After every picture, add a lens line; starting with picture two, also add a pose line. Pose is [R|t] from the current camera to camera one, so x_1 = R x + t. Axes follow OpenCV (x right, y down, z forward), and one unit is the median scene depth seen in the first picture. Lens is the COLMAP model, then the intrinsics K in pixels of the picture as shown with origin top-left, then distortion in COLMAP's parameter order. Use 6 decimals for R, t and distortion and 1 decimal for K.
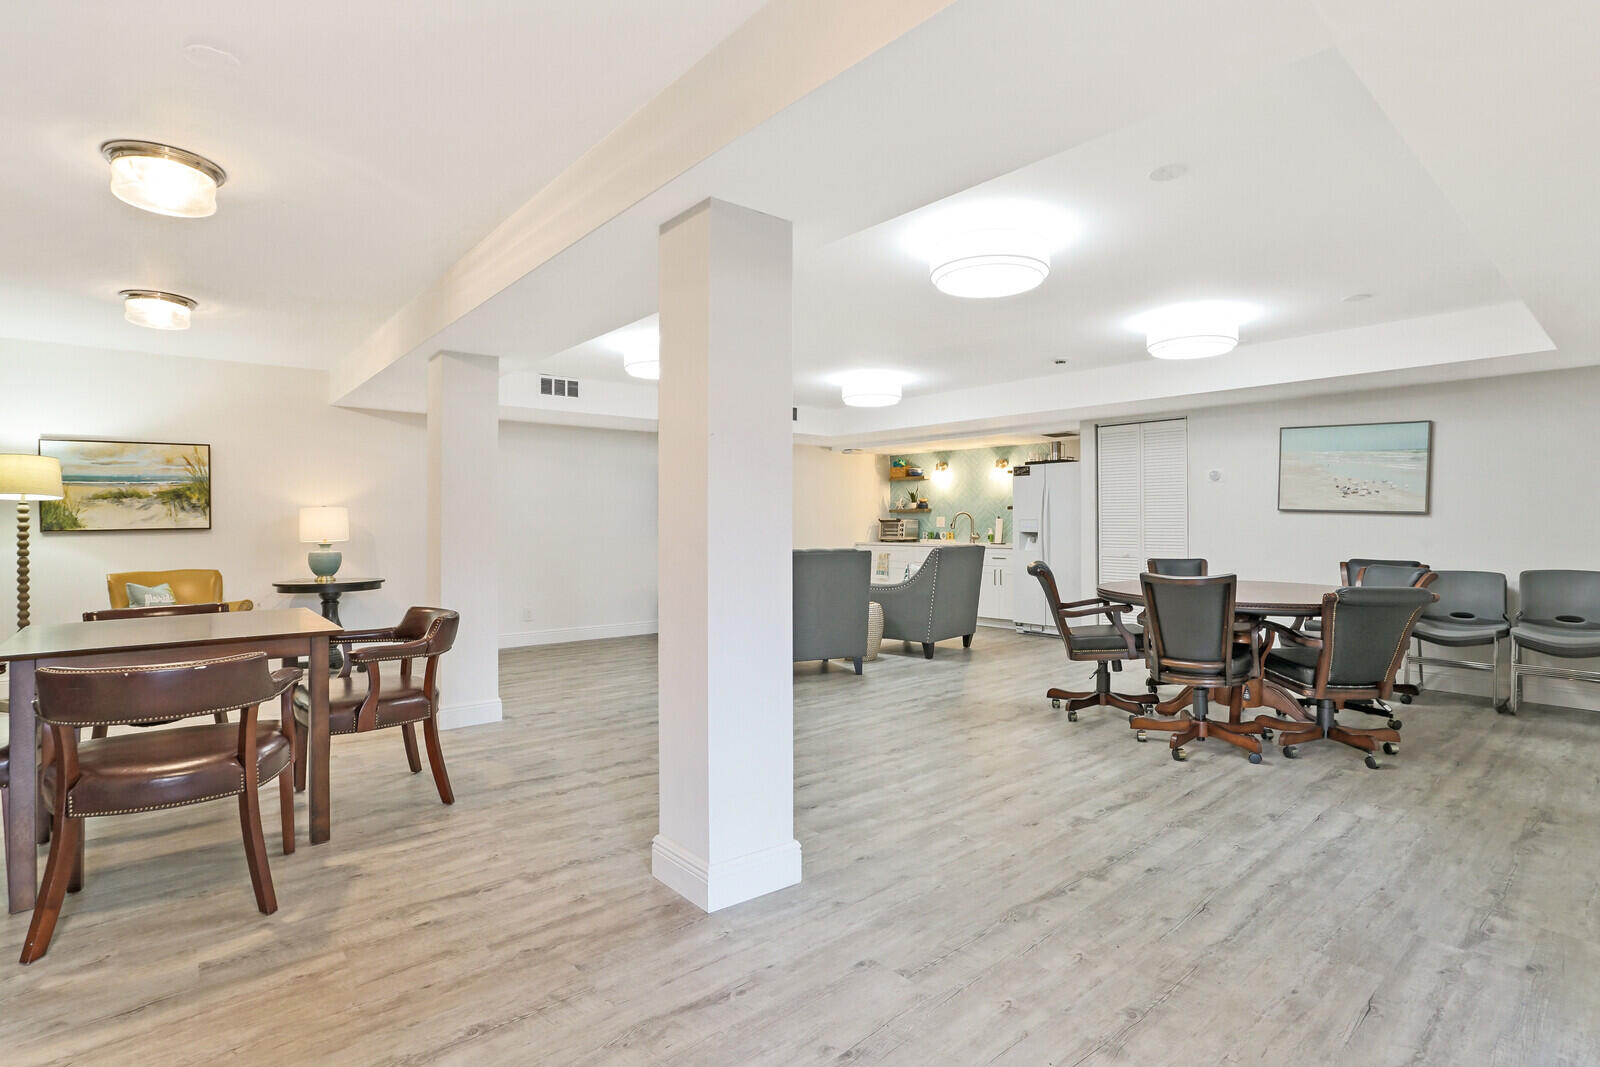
lens RADIAL K [[750.0, 0, 800.0], [0, 750.0, 533.5], [0, 0, 1]] dist [-0.034088, 0.000493]
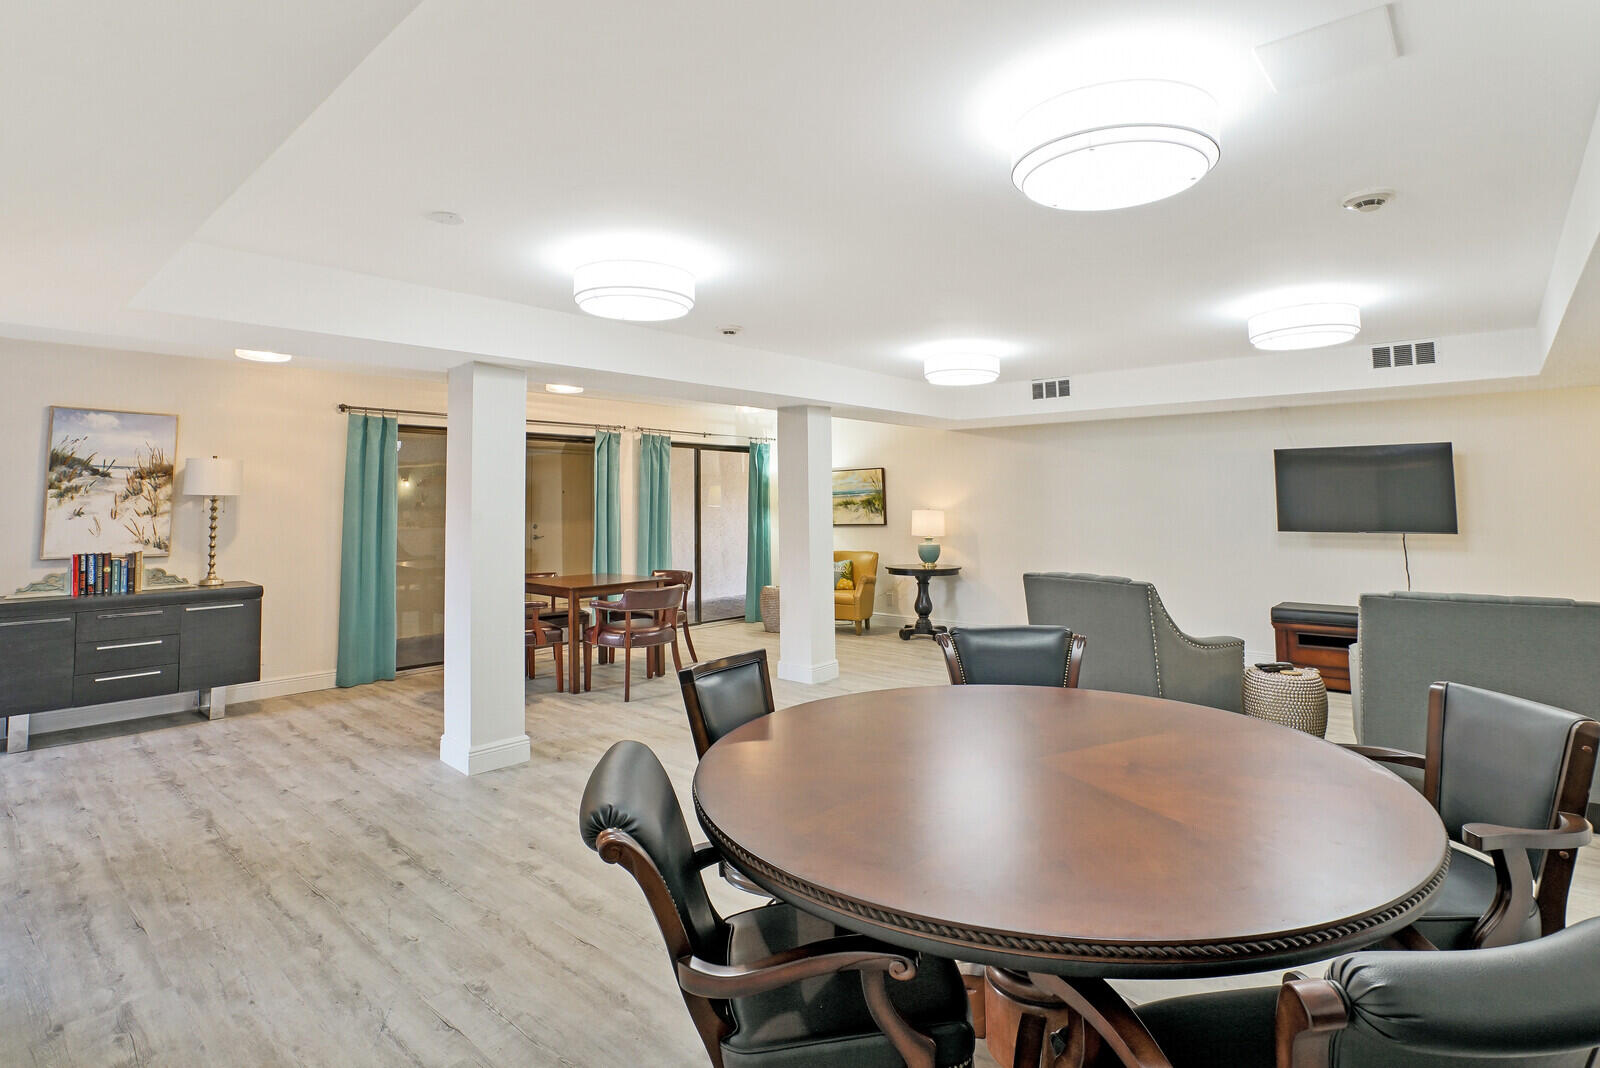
lens RADIAL K [[750.0, 0, 800.0], [0, 750.0, 534.0], [0, 0, 1]] dist [-0.034088, 0.000493]
pose [[0.192089, 0.040110, -0.980558, 1.562118], [-0.014640, 0.999170, 0.038004, -0.103423], [0.981268, 0.007056, 0.192517, 1.310614]]
